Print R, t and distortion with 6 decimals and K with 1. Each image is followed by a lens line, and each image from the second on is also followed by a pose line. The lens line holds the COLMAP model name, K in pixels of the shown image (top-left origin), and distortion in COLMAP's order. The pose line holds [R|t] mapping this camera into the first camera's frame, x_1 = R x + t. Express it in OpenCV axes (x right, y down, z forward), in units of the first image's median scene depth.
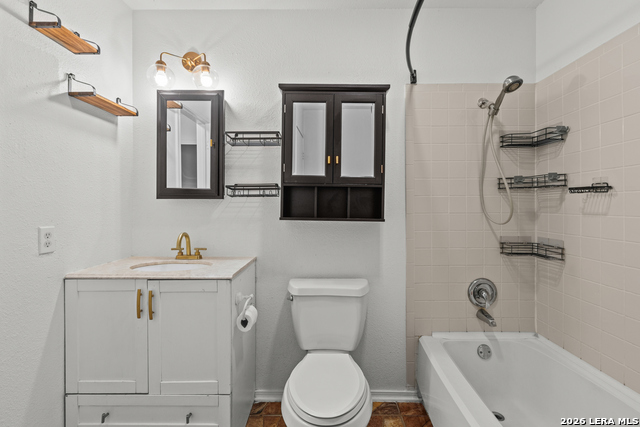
lens RADIAL K [[286.7, 0, 319.0], [0, 286.7, 205.9], [0, 0, 1]] dist [0.000014, -0.000314]
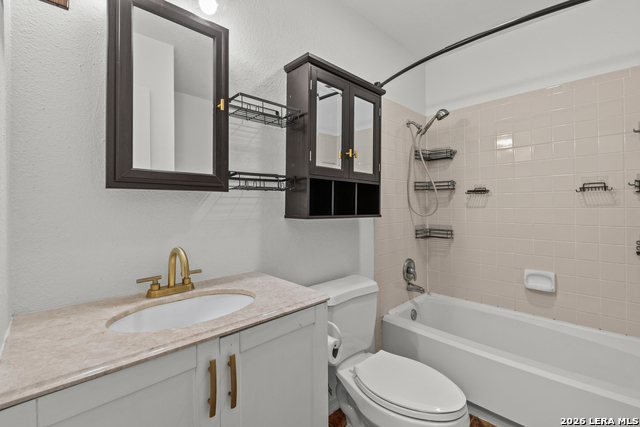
lens RADIAL K [[282.6, 0, 317.9], [0, 282.6, 205.1], [0, 0, 1]] dist [0.000444, 0.000223]
pose [[0.725565, -0.005085, 0.688135, -0.645173], [0.006530, 0.999979, 0.000505, 0.008098], [-0.688122, 0.004127, 0.725583, 0.381151]]
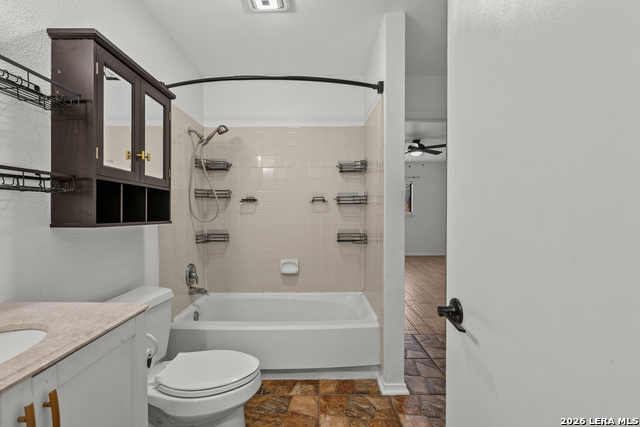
lens RADIAL K [[285.3, 0, 312.9], [0, 285.3, 217.3], [0, 0, 1]] dist [-0.000020, -0.000035]
pose [[0.009505, -0.023700, 0.999674, -0.790350], [0.001536, 0.999718, 0.023686, 0.008389], [-0.999954, 0.001310, 0.009538, 0.450192]]
